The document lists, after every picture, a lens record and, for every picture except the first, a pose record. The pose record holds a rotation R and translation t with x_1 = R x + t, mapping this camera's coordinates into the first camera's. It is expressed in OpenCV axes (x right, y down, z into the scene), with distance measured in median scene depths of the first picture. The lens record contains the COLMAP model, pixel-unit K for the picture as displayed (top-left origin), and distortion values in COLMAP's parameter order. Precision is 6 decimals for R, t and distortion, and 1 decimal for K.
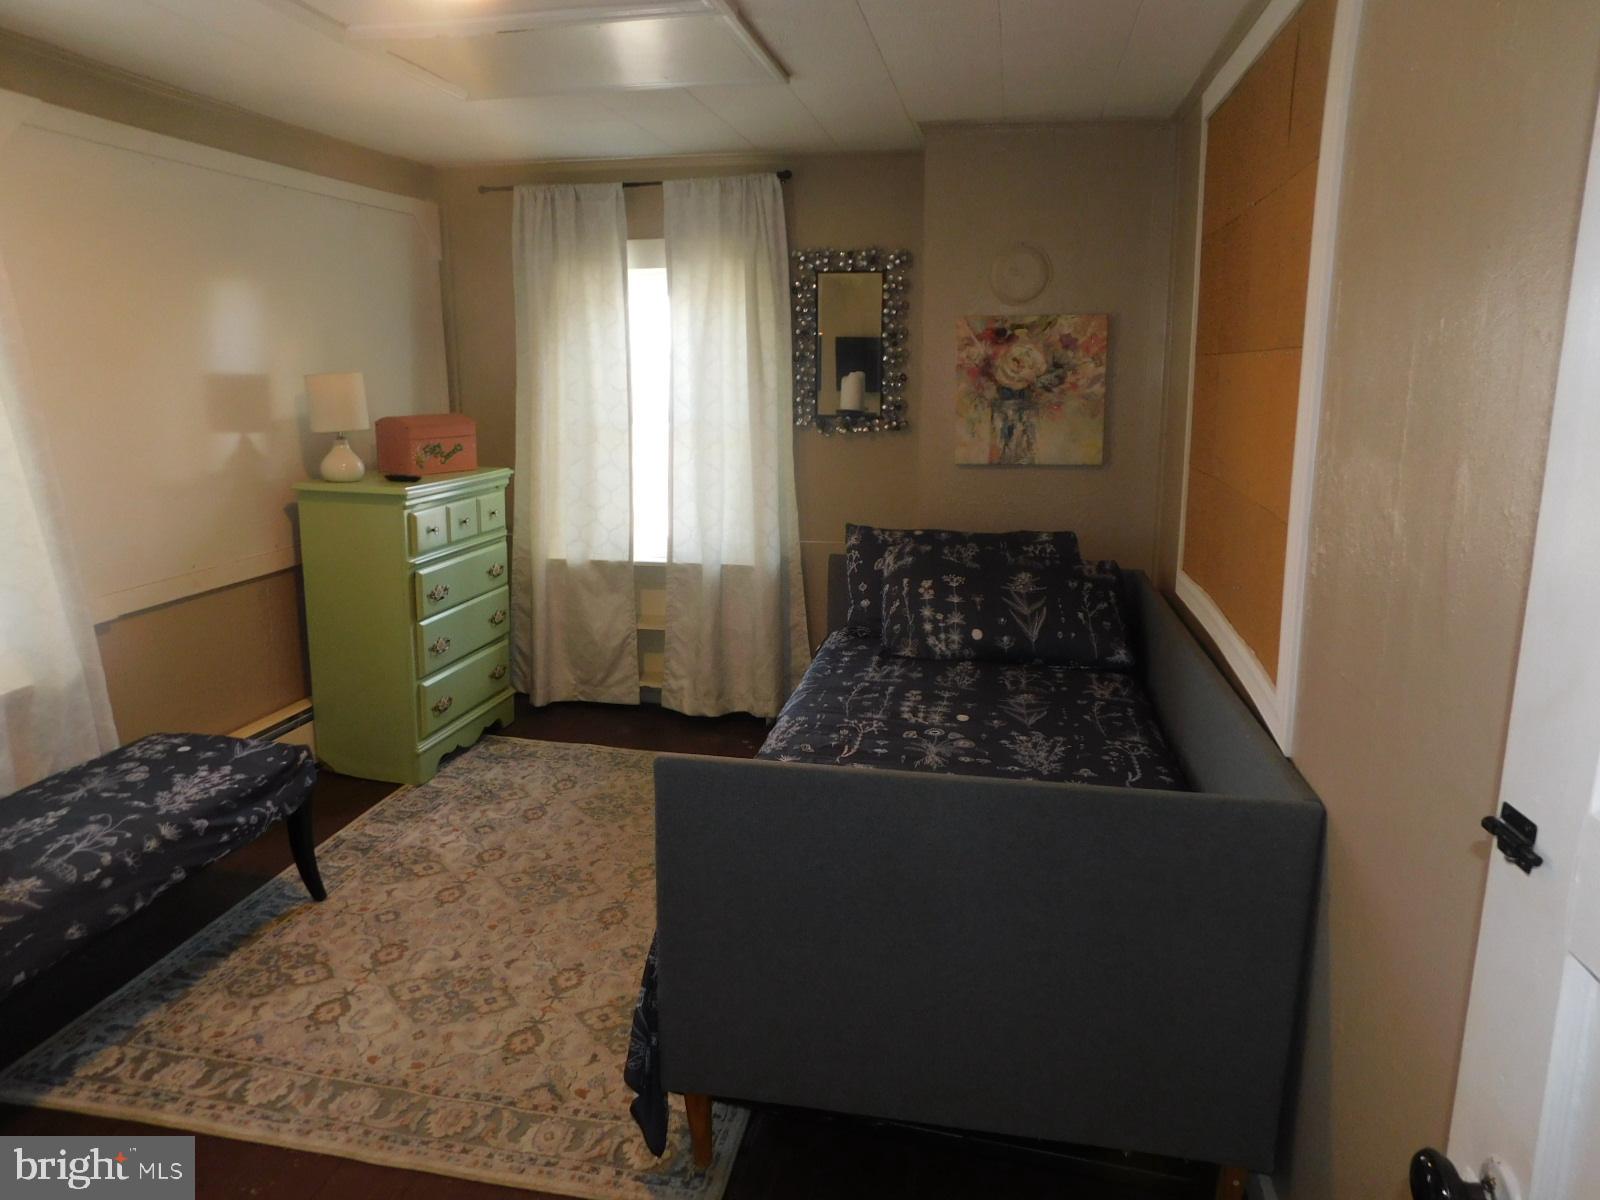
lens RADIAL K [[1064.2, 0, 795.9], [0, 1064.2, 594.4], [0, 0, 1]] dist [-0.052633, 0.047423]
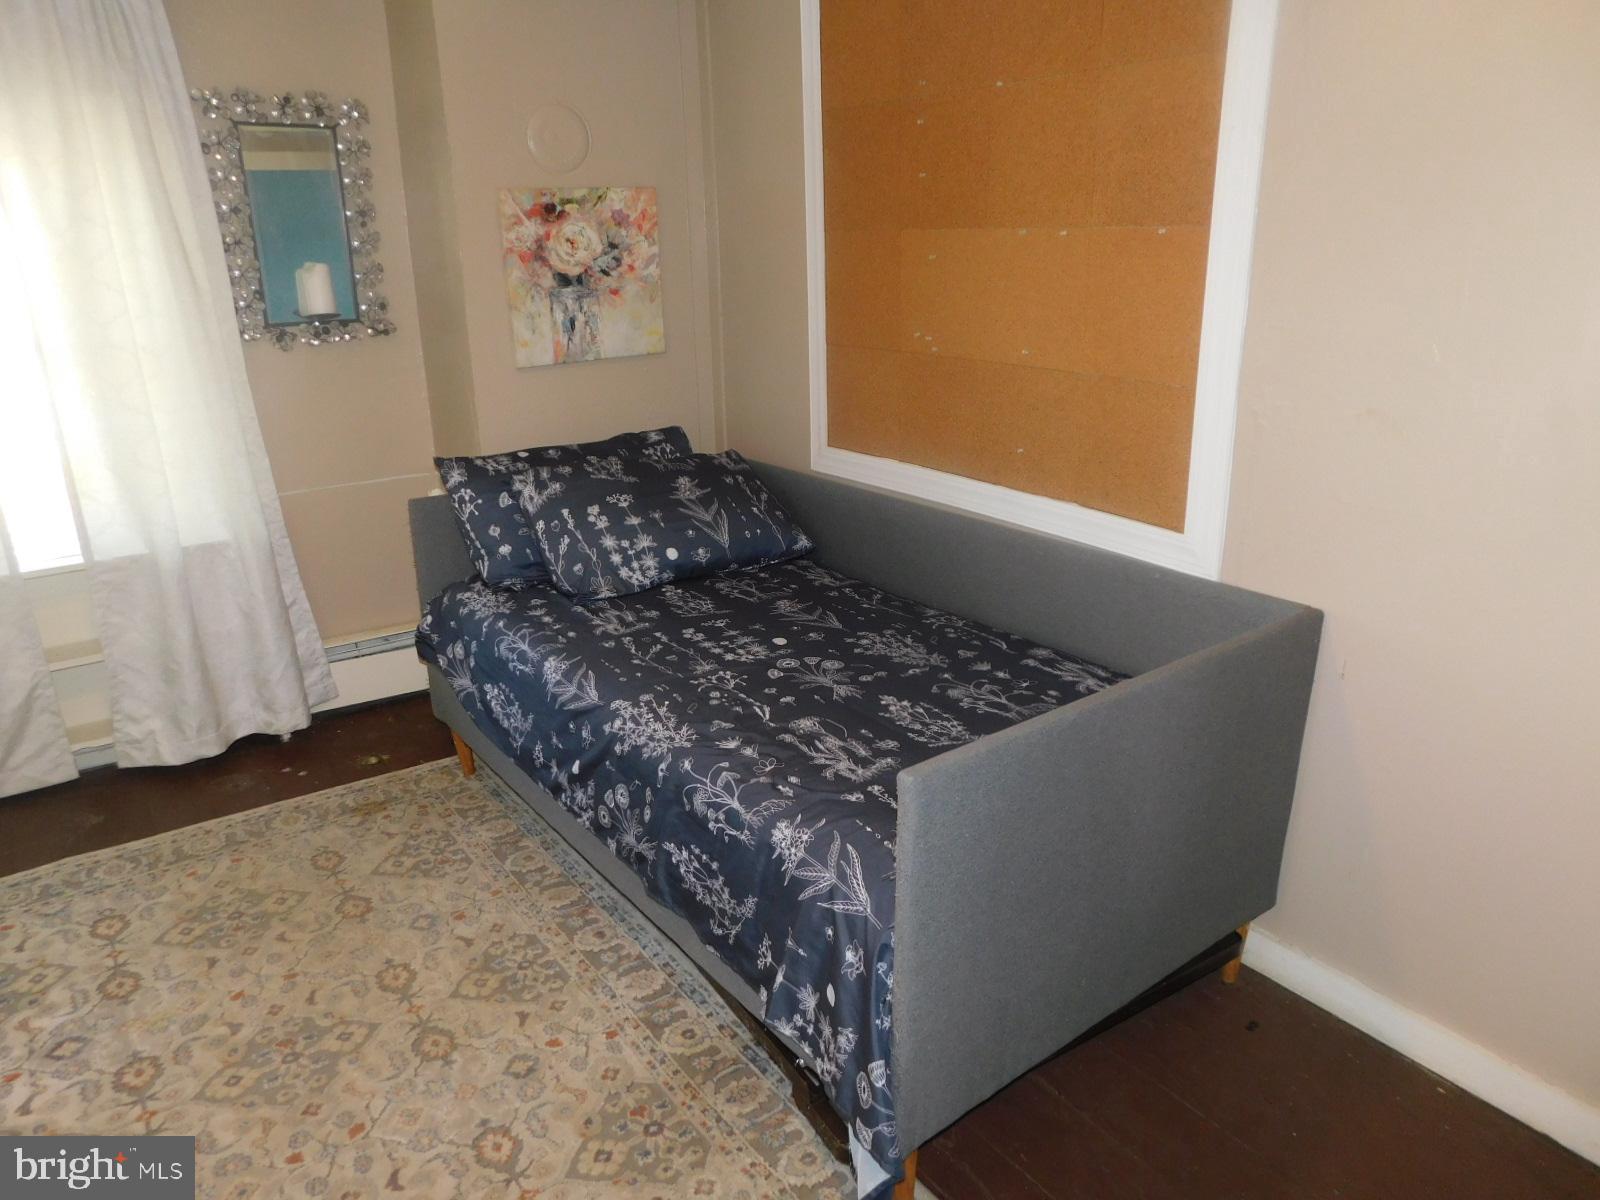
lens RADIAL K [[1064.2, 0, 795.9], [0, 1064.2, 594.4], [0, 0, 1]] dist [-0.052633, 0.047423]
pose [[0.675470, -0.249313, 0.693962, -0.345102], [0.172126, 0.968420, 0.180376, -0.064566], [-0.717017, -0.002389, 0.697052, 0.261518]]
